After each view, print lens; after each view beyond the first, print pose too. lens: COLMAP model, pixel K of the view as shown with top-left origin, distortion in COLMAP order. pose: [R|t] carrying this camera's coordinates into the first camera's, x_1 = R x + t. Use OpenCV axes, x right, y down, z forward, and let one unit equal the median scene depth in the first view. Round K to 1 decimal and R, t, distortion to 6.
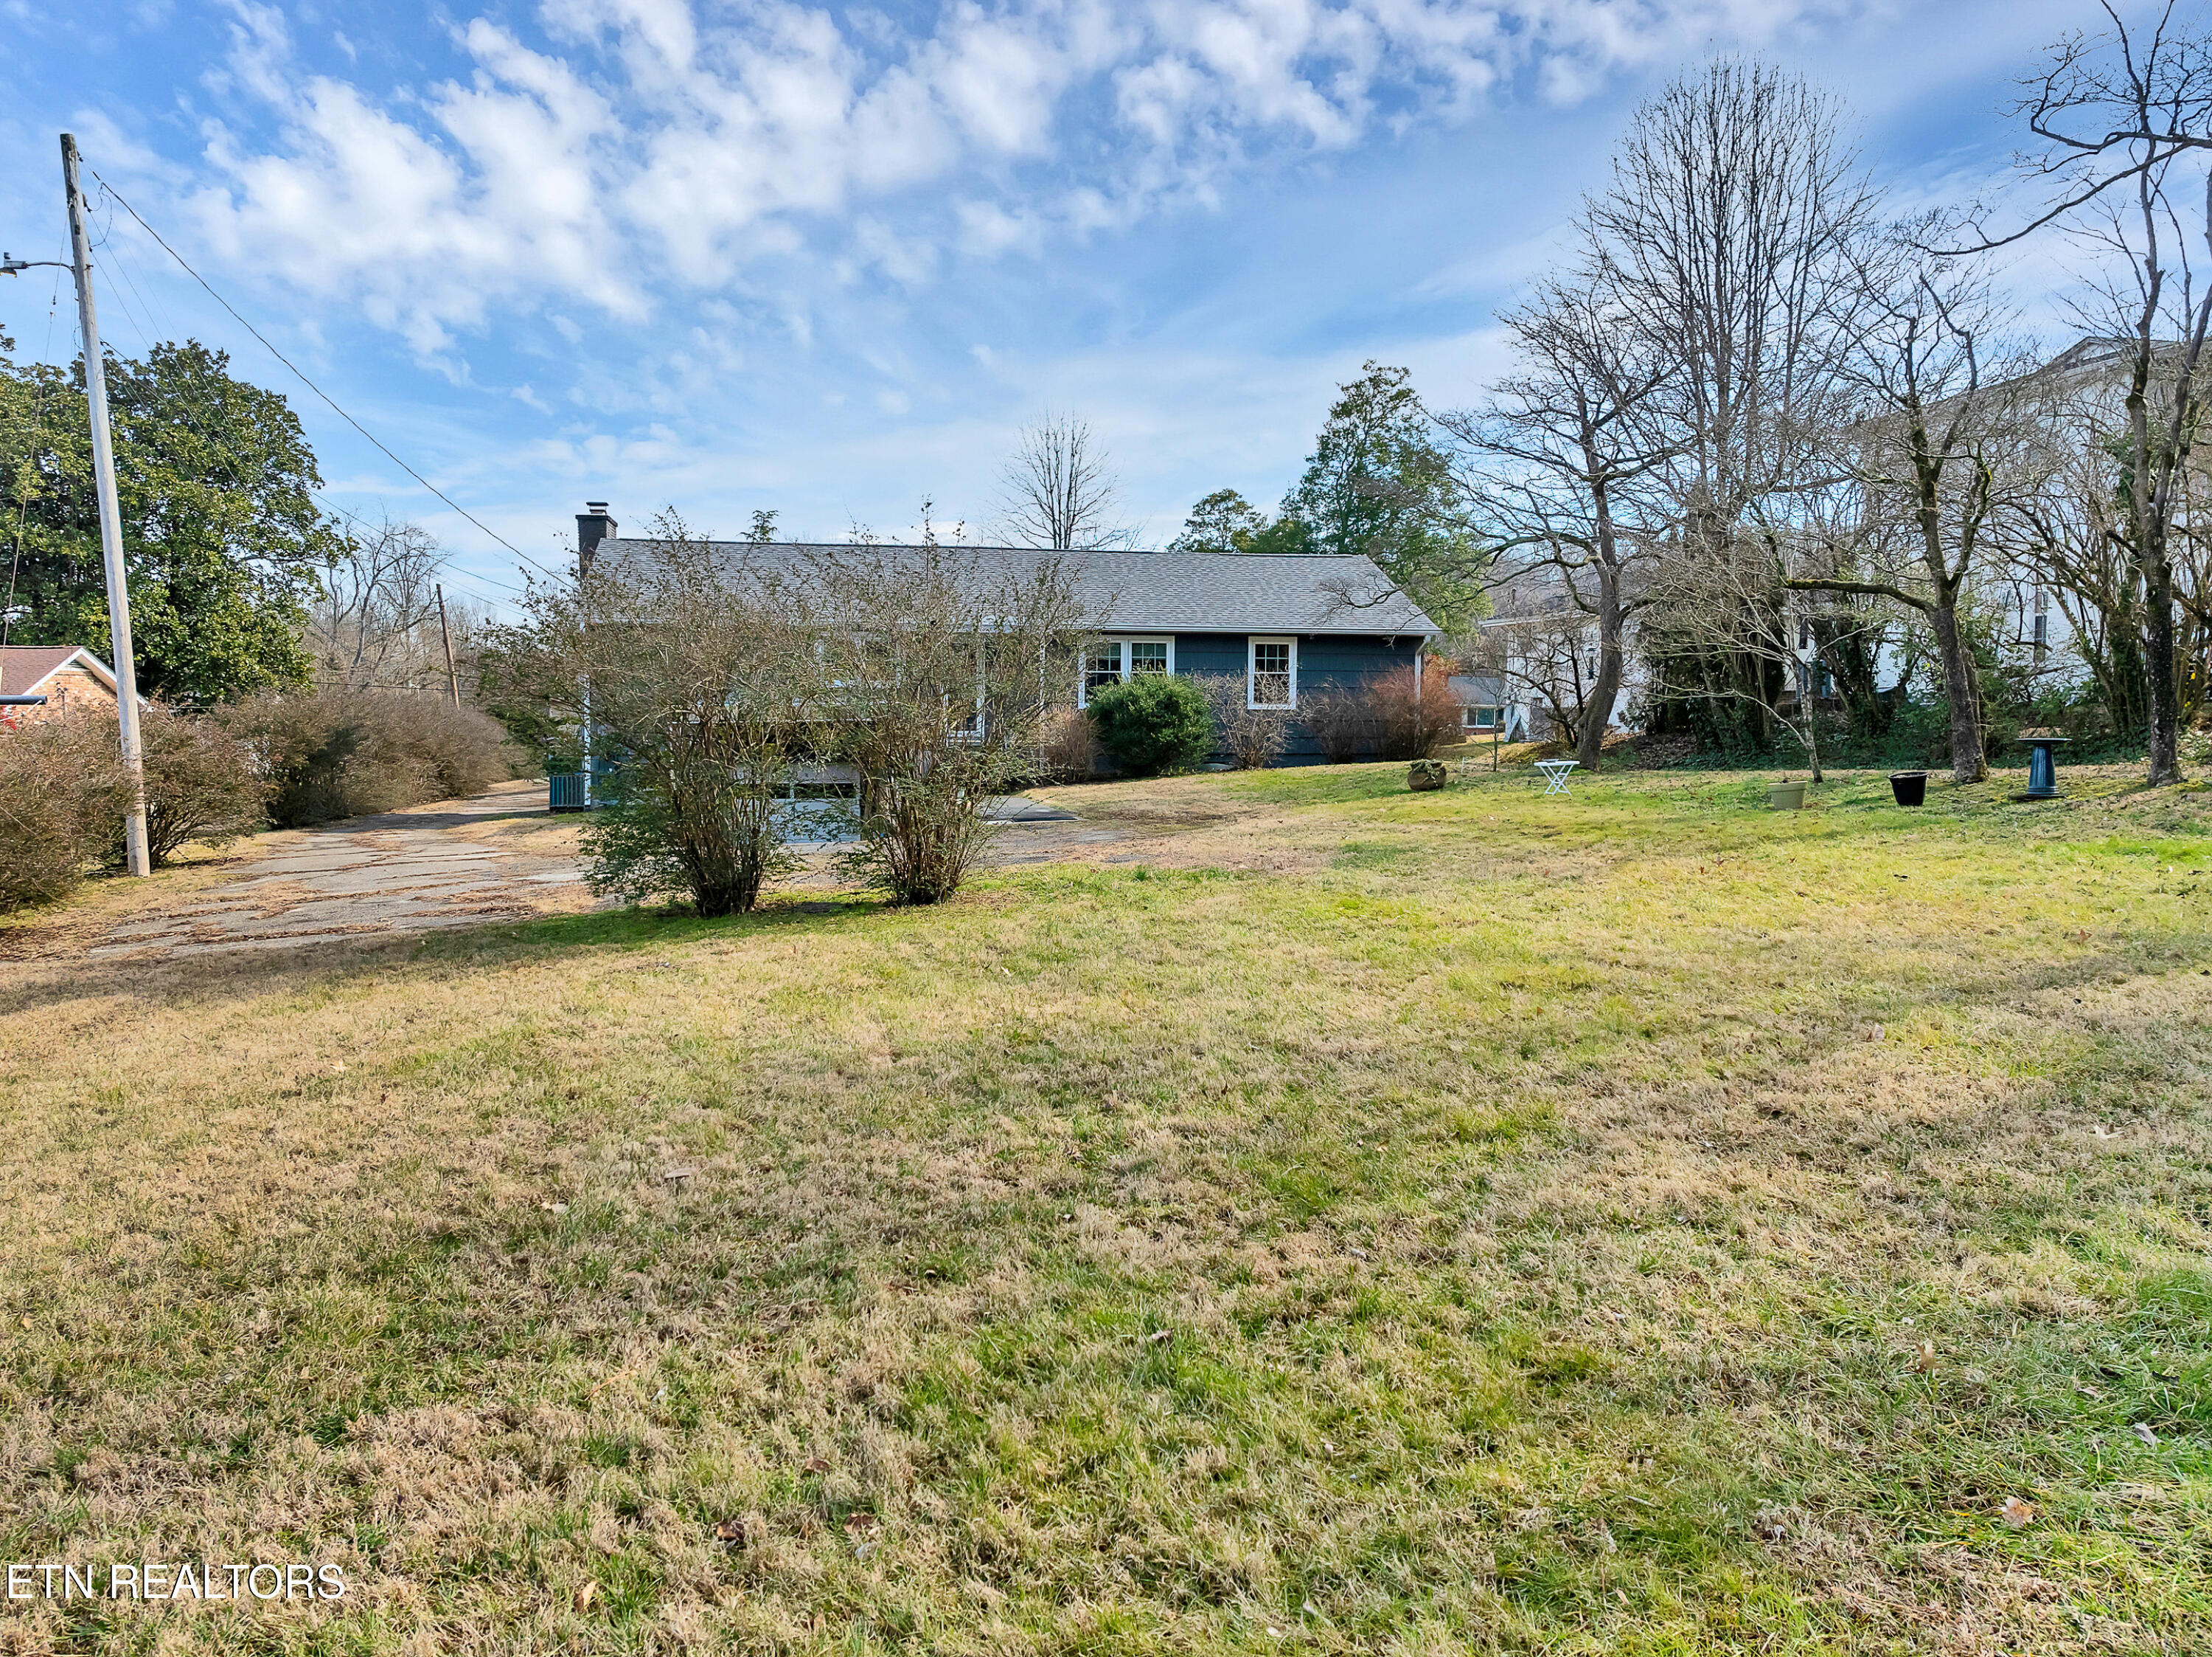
lens RADIAL K [[1546.9, 0, 1108.9], [0, 1546.9, 893.0], [0, 0, 1]] dist [-0.002035, 0.002810]
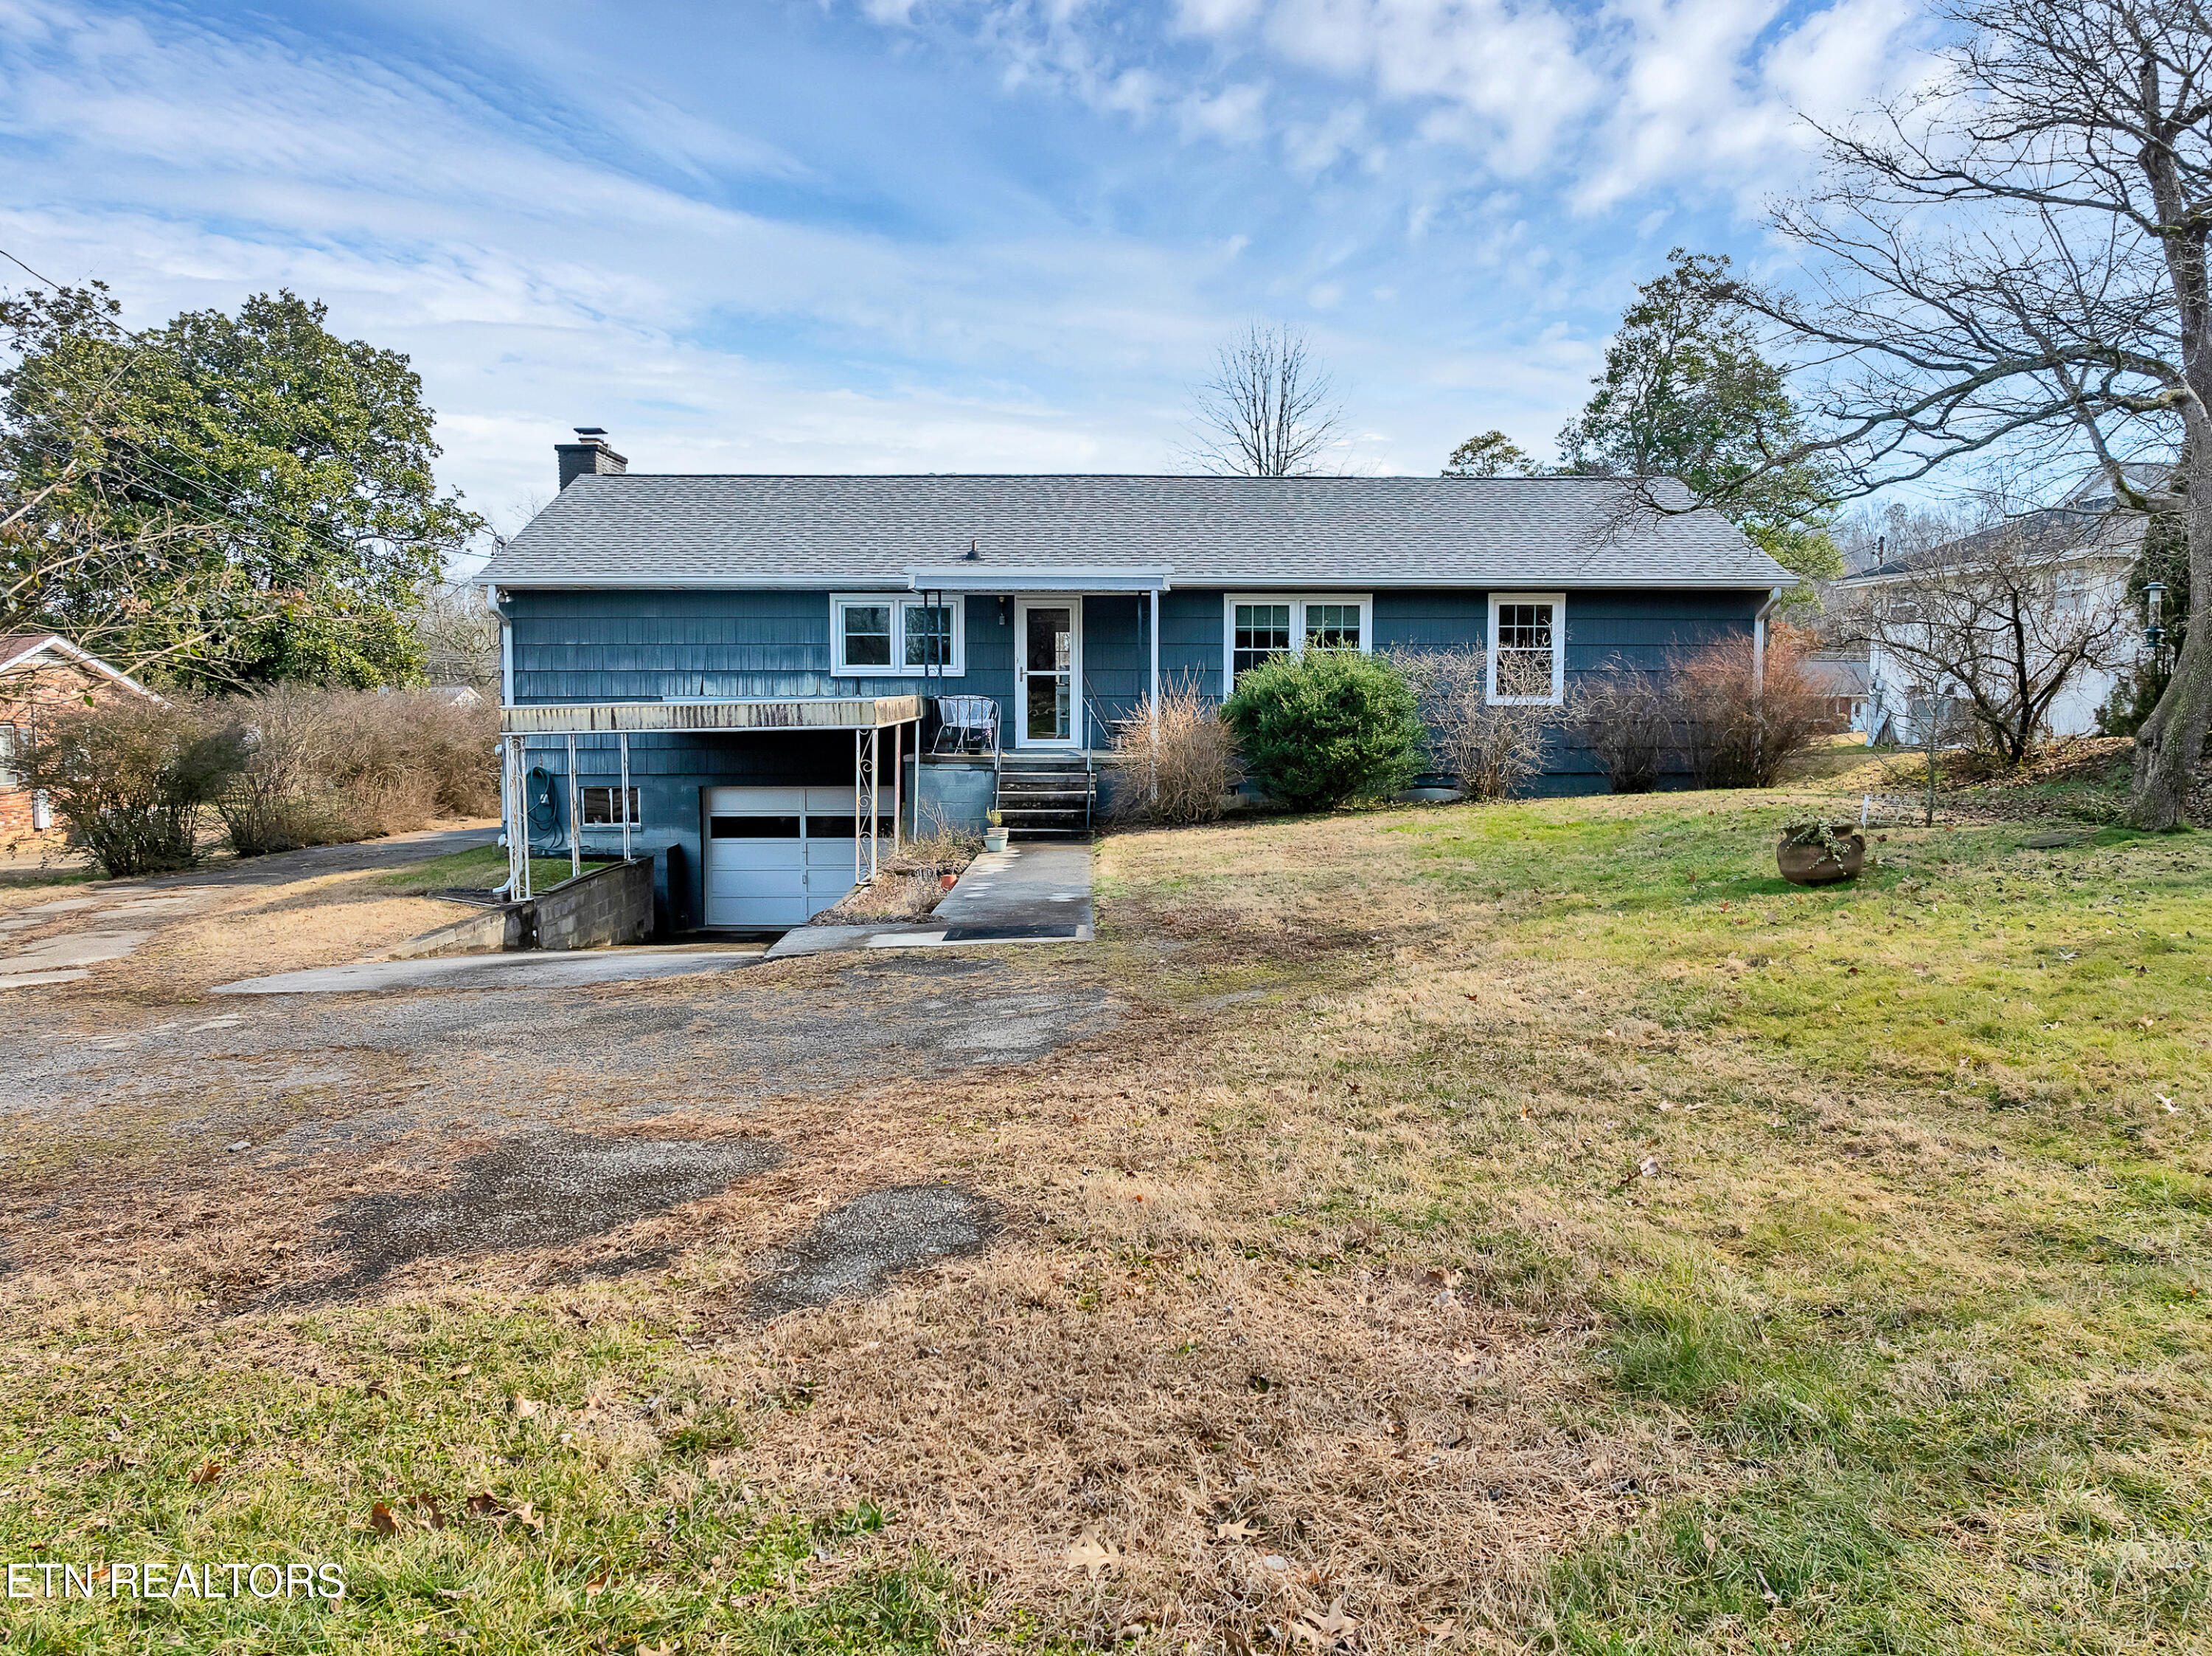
lens RADIAL K [[1543.7, 0, 1156.3], [0, 1543.7, 835.3], [0, 0, 1]] dist [-0.003537, -0.003311]
pose [[0.988227, 0.008408, -0.152764, 0.032939], [-0.013084, 0.999475, -0.029632, -0.027145], [0.152434, 0.031282, 0.987818, 0.214840]]
